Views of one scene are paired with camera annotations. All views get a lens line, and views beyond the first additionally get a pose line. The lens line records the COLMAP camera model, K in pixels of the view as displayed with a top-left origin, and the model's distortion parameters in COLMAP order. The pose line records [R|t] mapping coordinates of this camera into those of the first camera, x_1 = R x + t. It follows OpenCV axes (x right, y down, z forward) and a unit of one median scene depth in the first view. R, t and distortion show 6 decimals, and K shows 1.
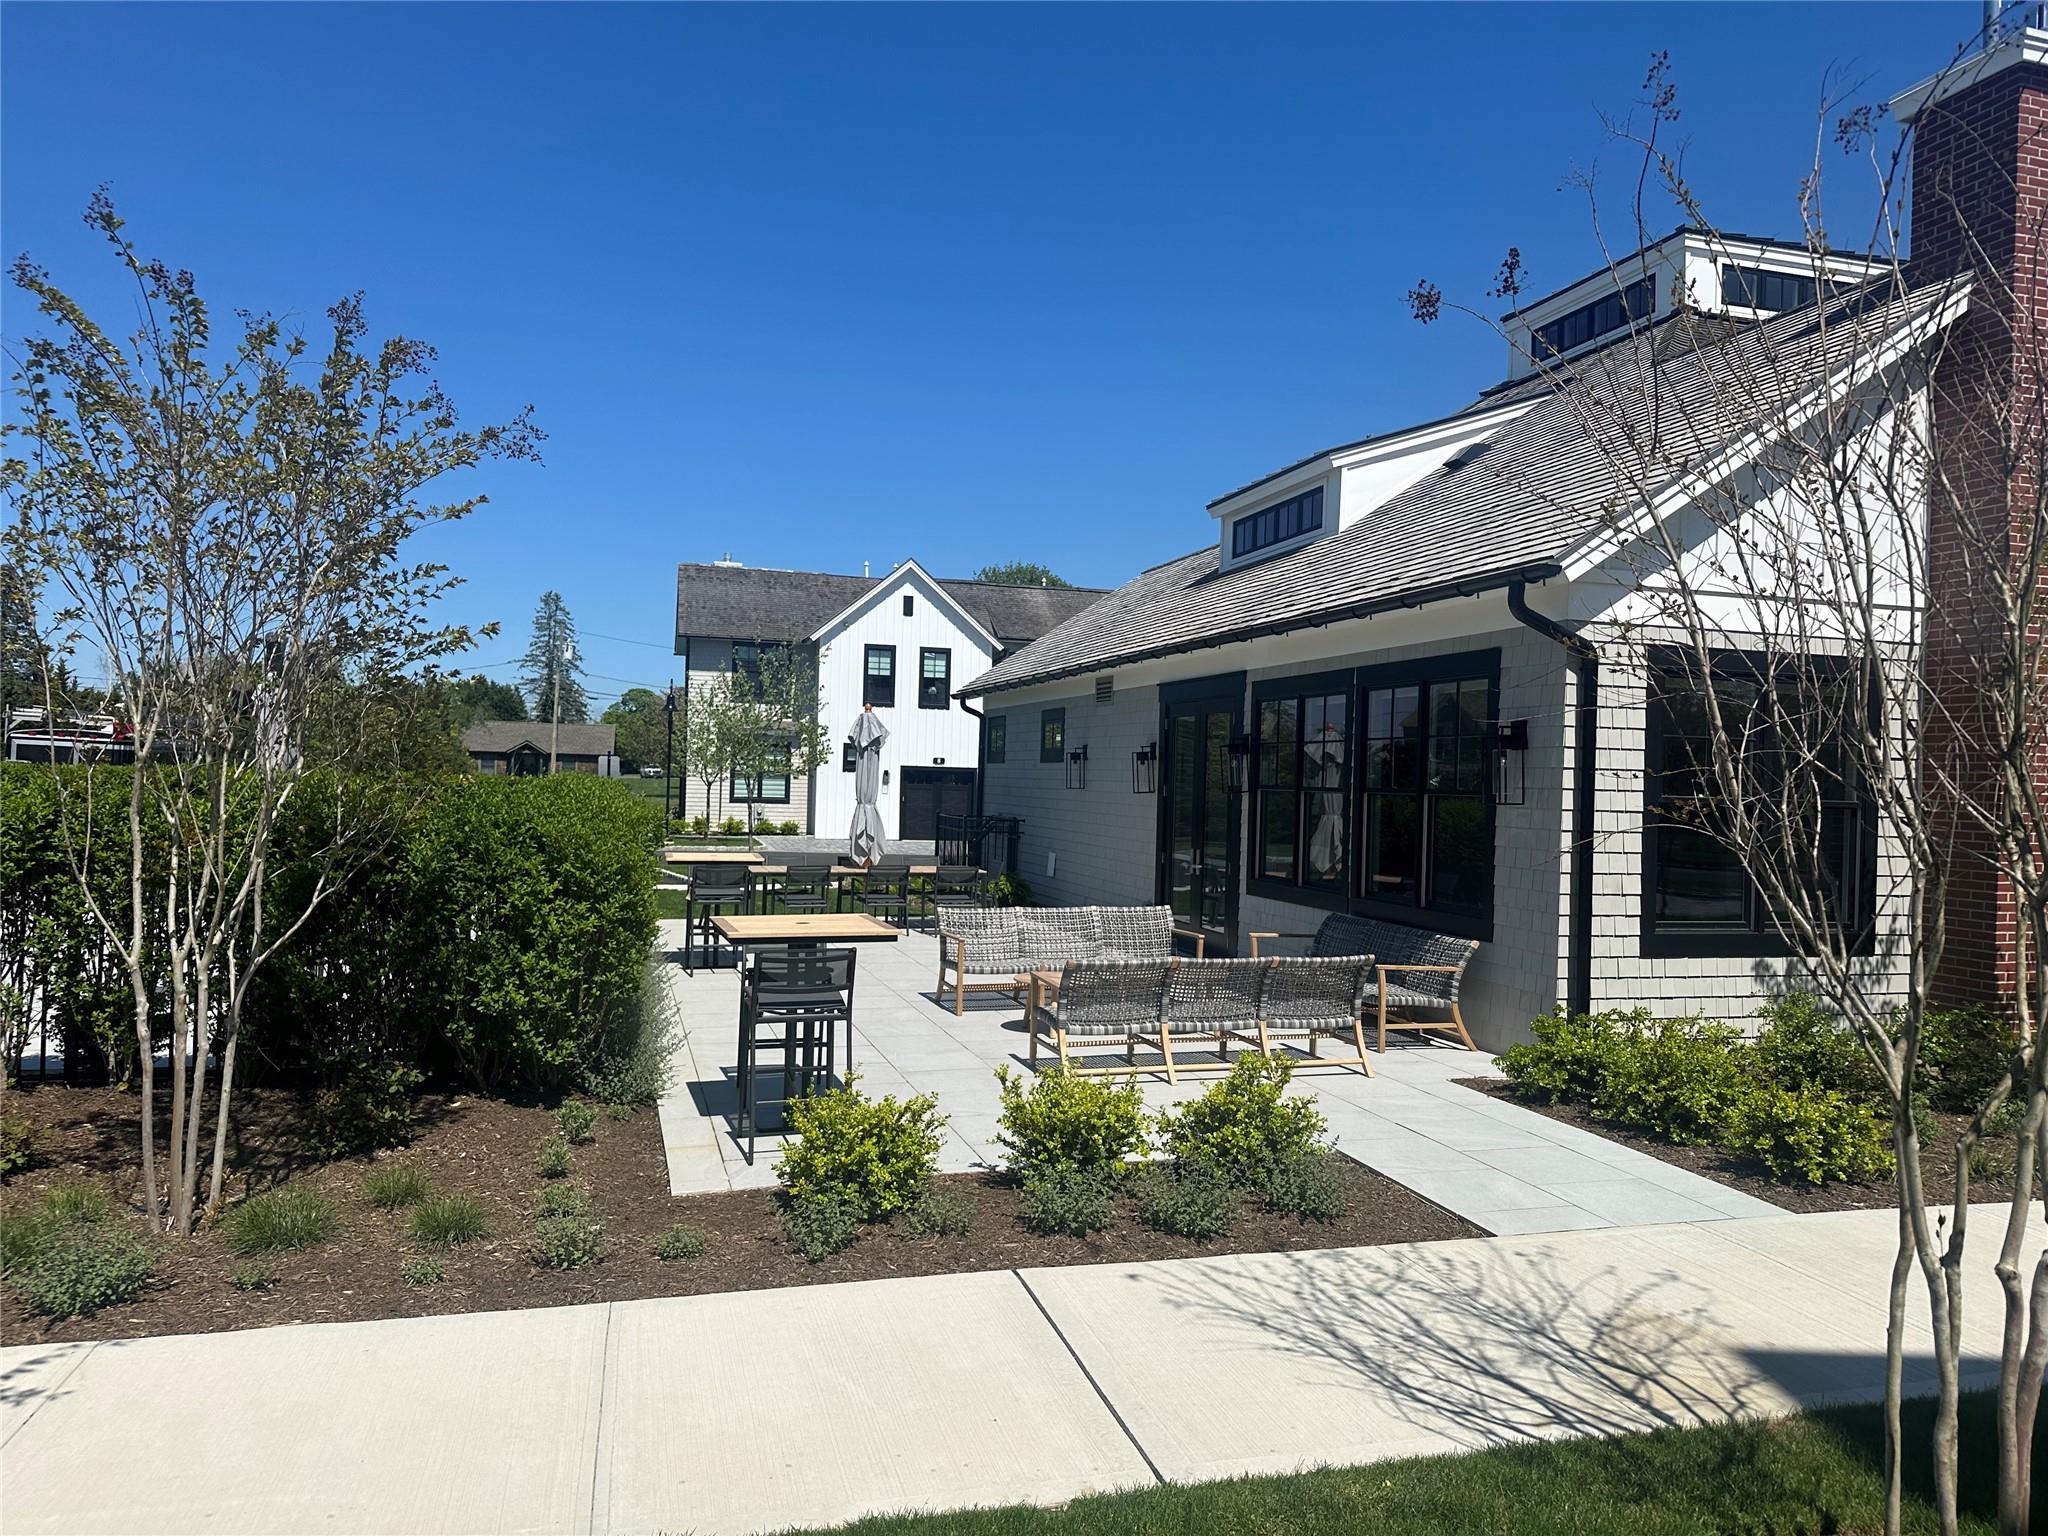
lens RADIAL K [[1420.1, 0, 1023.8], [0, 1420.1, 775.8], [0, 0, 1]] dist [0.103447, -0.183328]
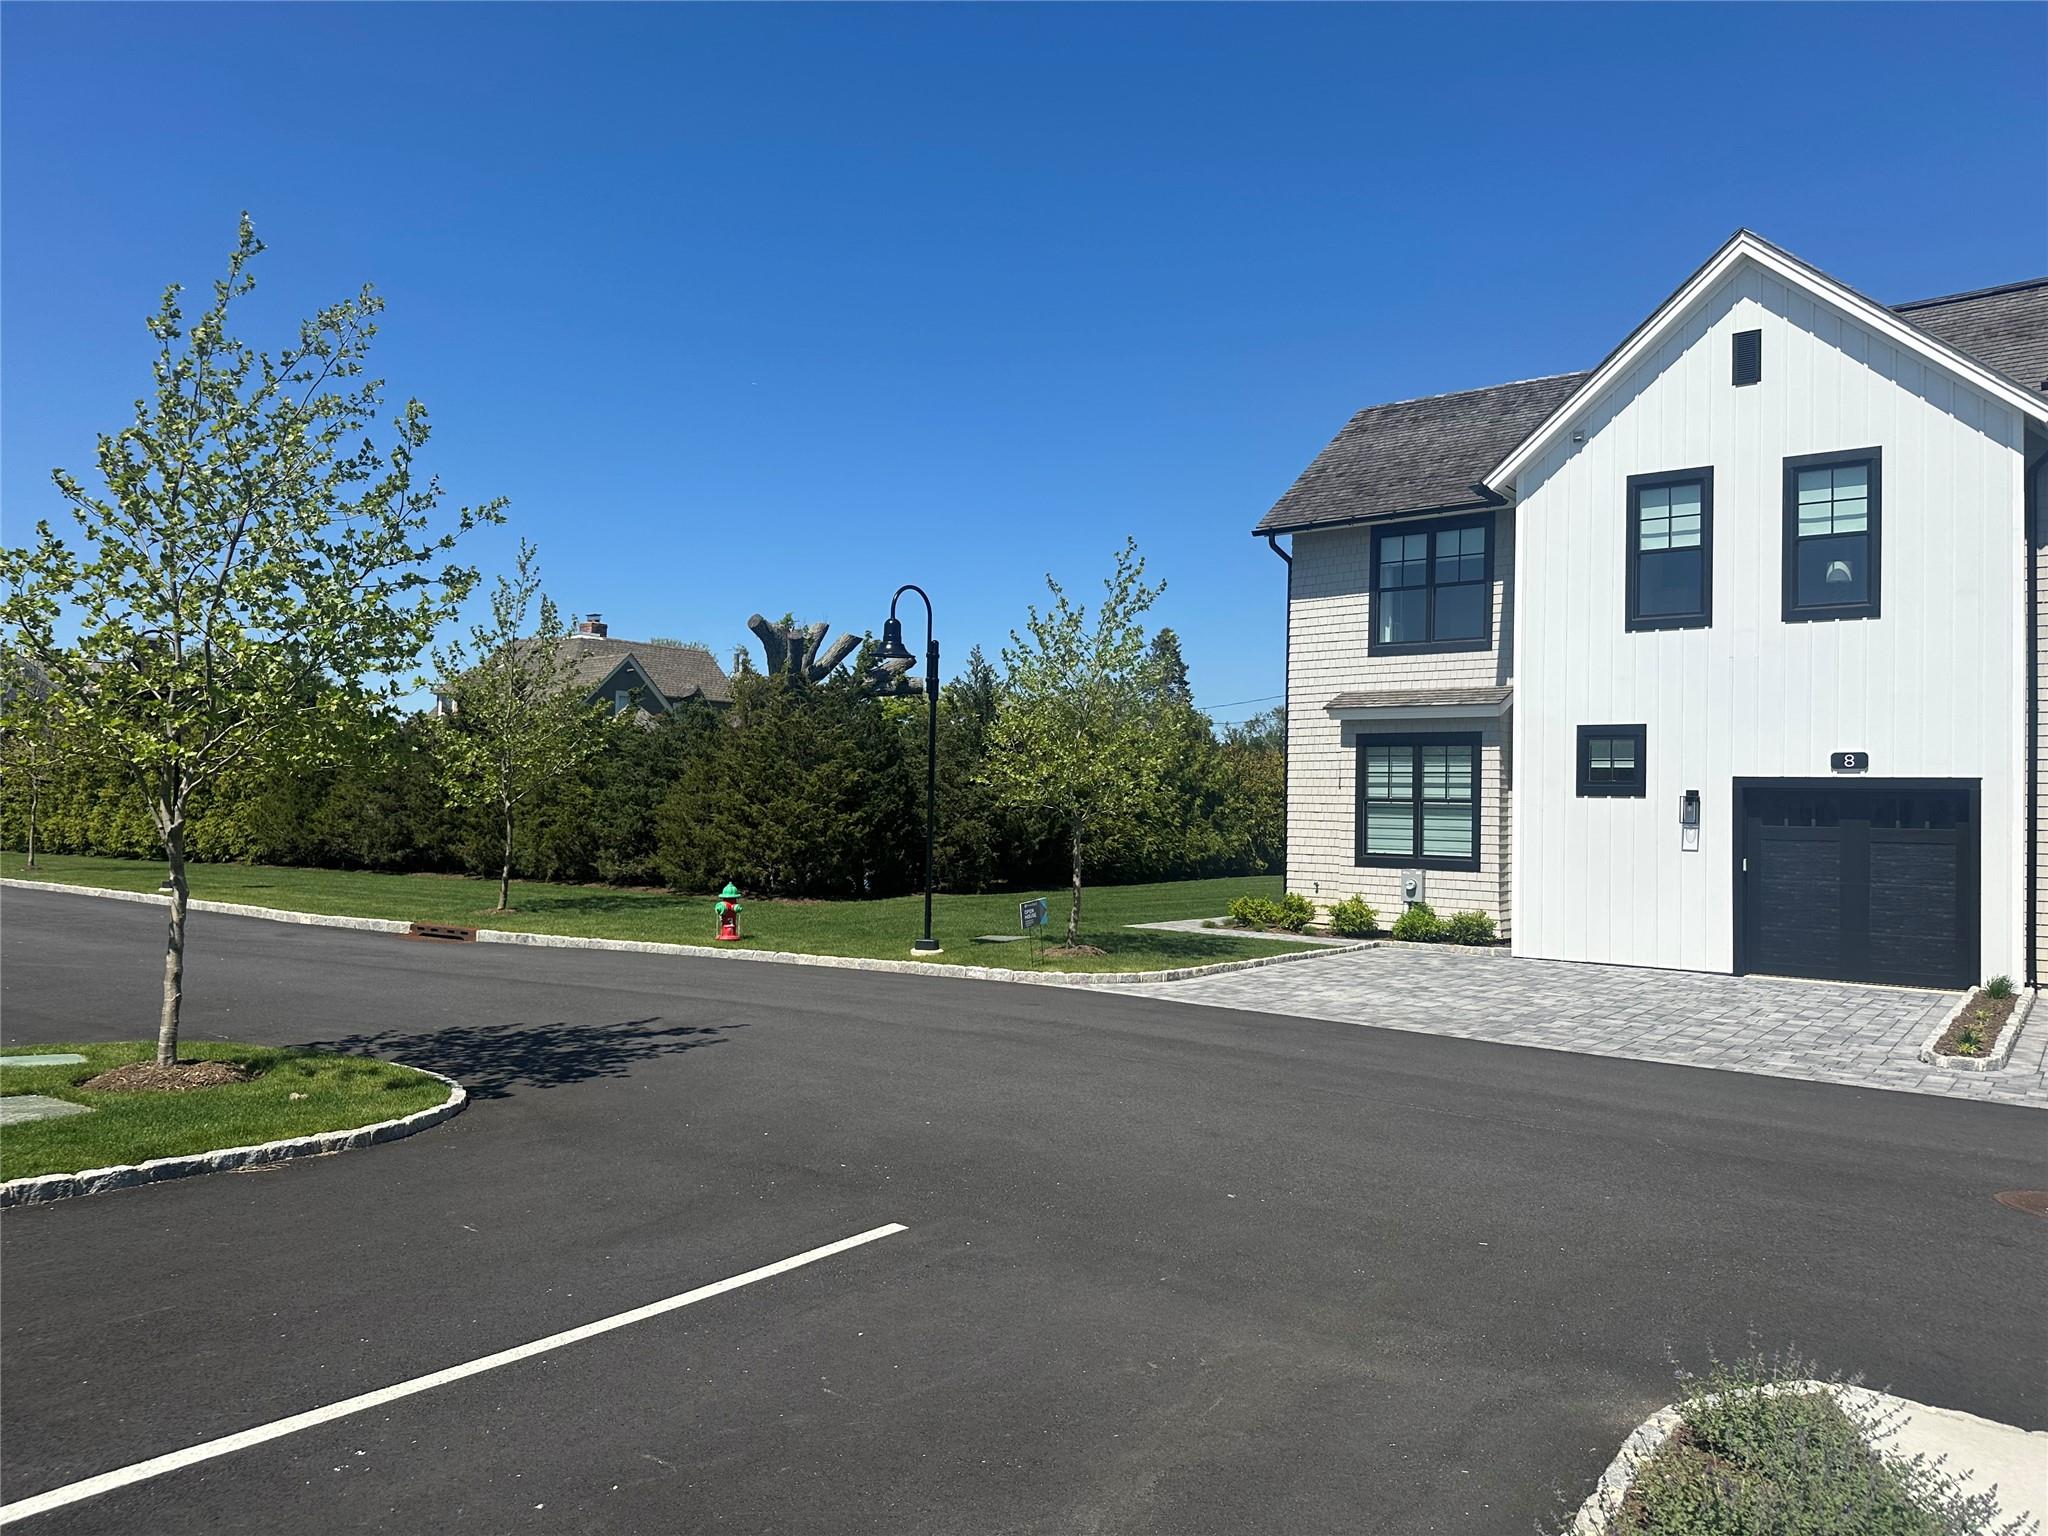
lens RADIAL K [[1420.1, 0, 1023.8], [0, 1420.1, 775.8], [0, 0, 1]] dist [0.103447, -0.183328]
pose [[0.603847, -0.031161, -0.796491, 0.105393], [0.005784, 0.999381, -0.034714, 0.004556], [0.797079, 0.016355, 0.603654, 0.616737]]
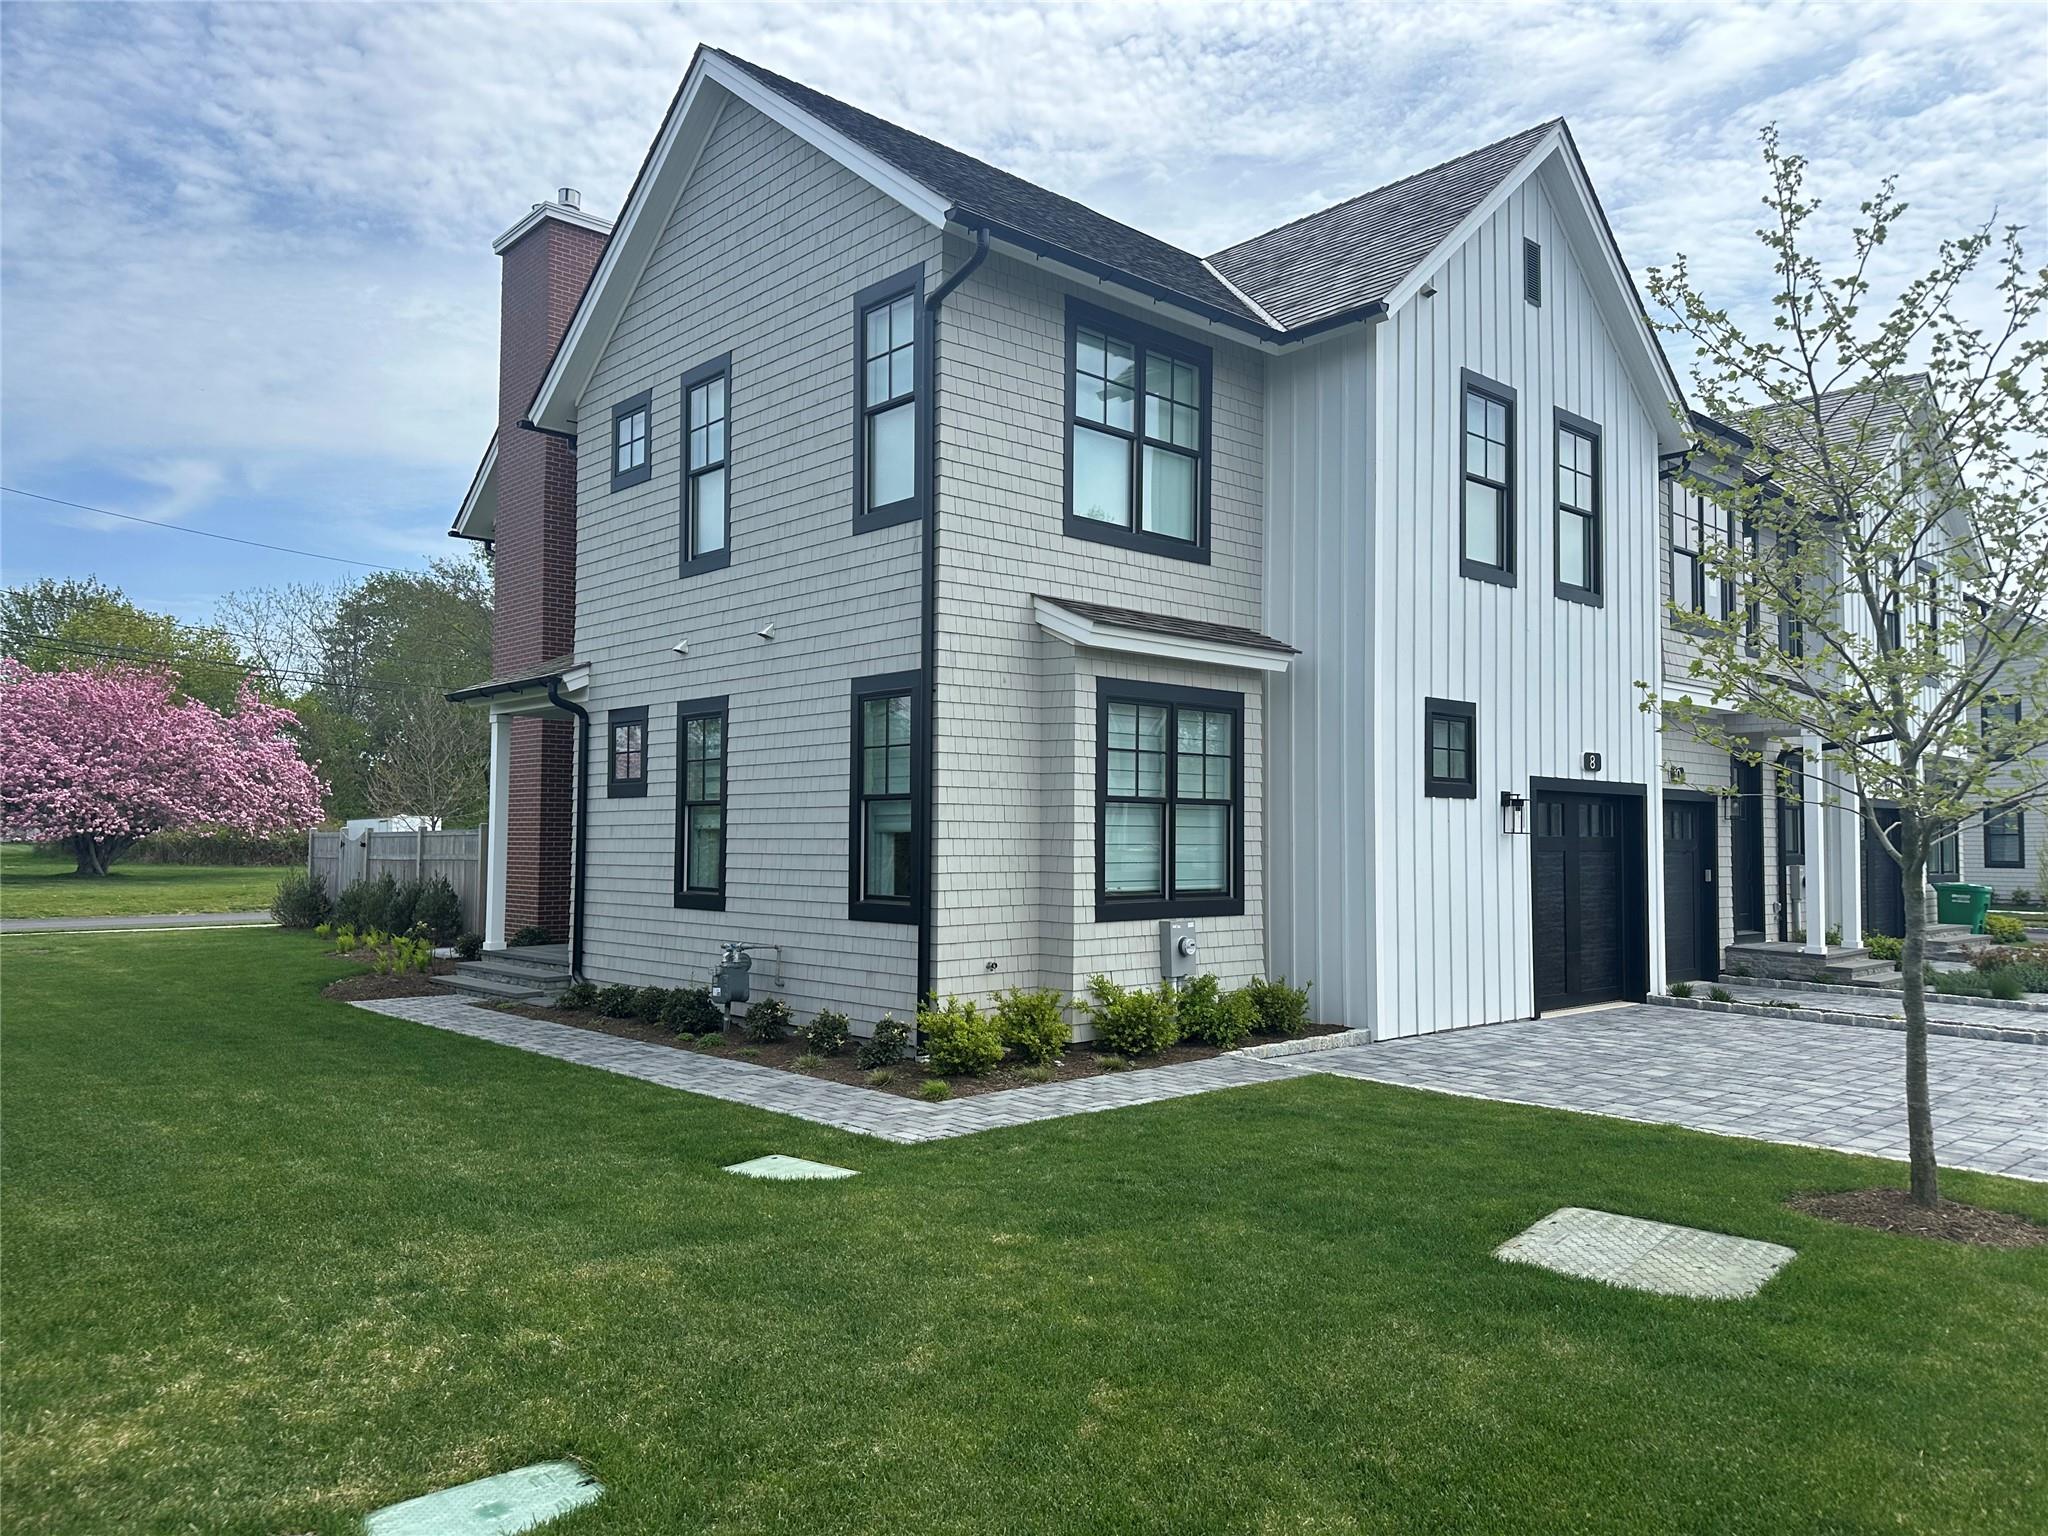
lens RADIAL K [[1420.1, 0, 1023.8], [0, 1420.1, 775.8], [0, 0, 1]] dist [0.103447, -0.183328]
pose [[0.889224, -0.001532, 0.457469, -0.330409], [0.014760, 0.999570, -0.025342, -0.000897], [-0.457233, 0.029287, 0.888865, 0.771328]]
